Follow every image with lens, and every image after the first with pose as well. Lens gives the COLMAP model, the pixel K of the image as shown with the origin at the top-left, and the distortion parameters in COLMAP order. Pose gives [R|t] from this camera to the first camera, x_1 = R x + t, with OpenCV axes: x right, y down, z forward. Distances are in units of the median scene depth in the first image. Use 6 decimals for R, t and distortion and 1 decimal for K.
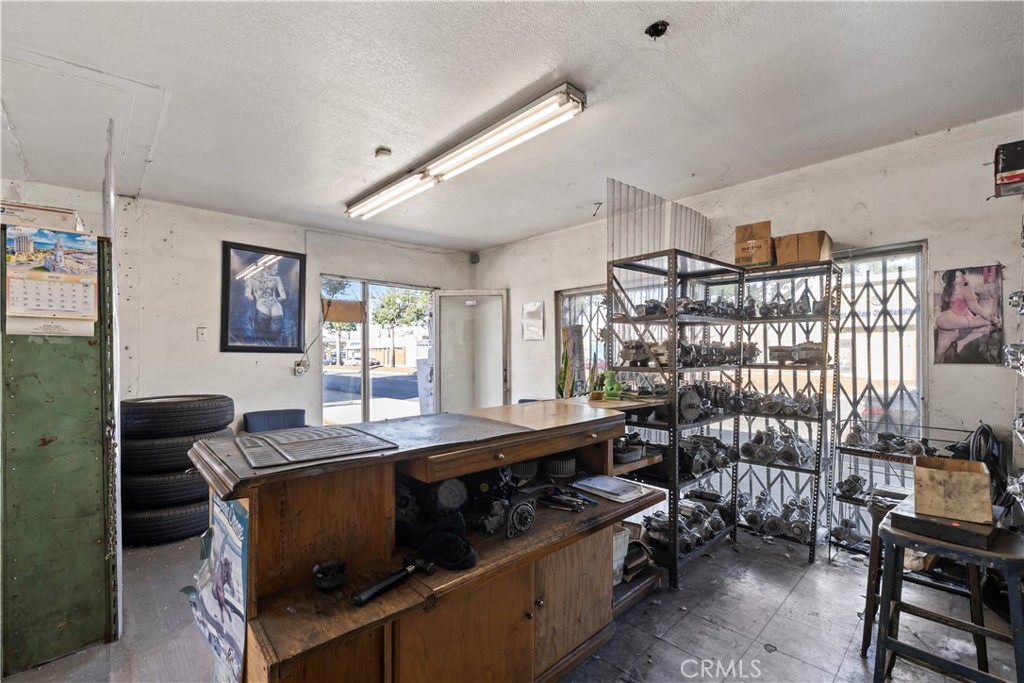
lens RADIAL K [[446.0, 0, 506.3], [0, 446.0, 363.3], [0, 0, 1]] dist [-0.000556, 0.000070]
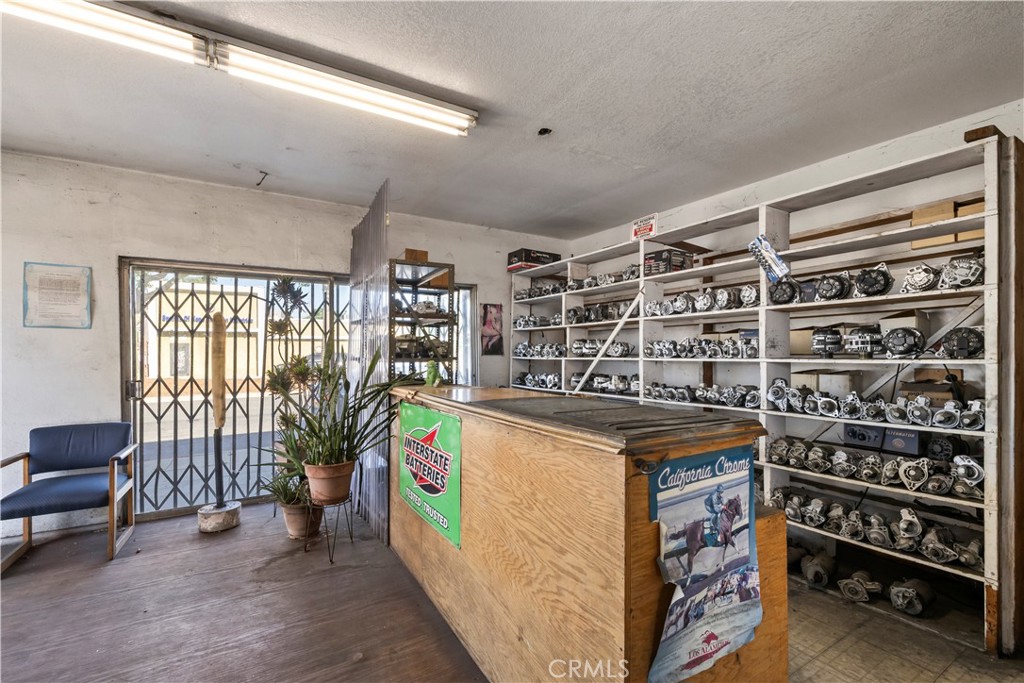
lens RADIAL K [[446.2, 0, 501.6], [0, 446.2, 352.3], [0, 0, 1]] dist [0.000023, -0.000003]
pose [[0.210507, 0.005869, 0.977575, -0.725871], [0.028342, 0.999525, -0.012104, 0.012925], [-0.977182, 0.030255, 0.210240, 0.522806]]
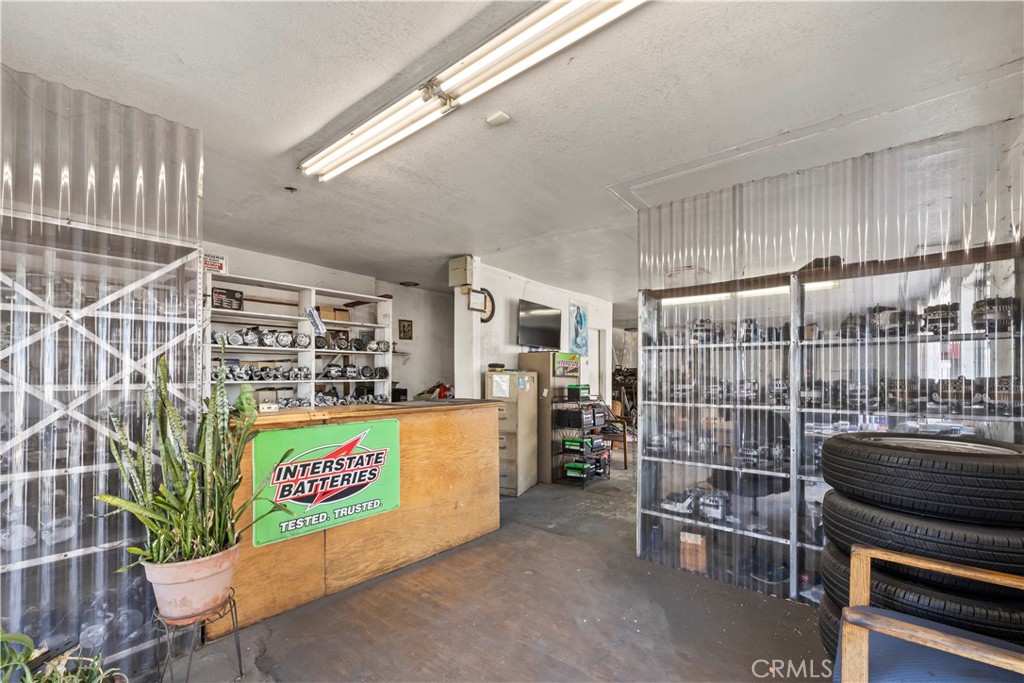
lens RADIAL K [[446.0, 0, 506.3], [0, 446.0, 363.3], [0, 0, 1]] dist [-0.000556, 0.000070]
pose [[-0.992090, 0.003071, -0.125489, -0.183234], [0.003309, 0.999993, -0.001693, -0.022319], [0.125483, -0.002095, -0.992094, 1.790188]]
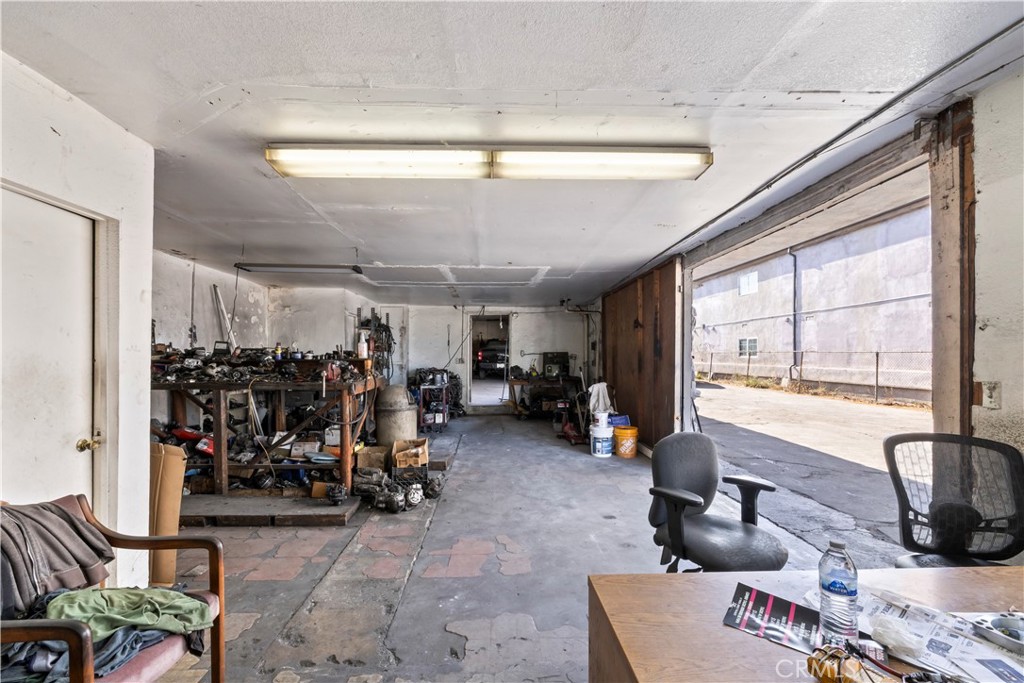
lens RADIAL K [[436.1, 0, 509.5], [0, 436.1, 352.8], [0, 0, 1]] dist [-0.000377, -0.000190]
pose [[-0.655520, 0.004188, -0.755166, -0.966118], [-0.009099, 0.999868, 0.013444, -0.000564], [0.755123, 0.015684, -0.655396, 0.305865]]
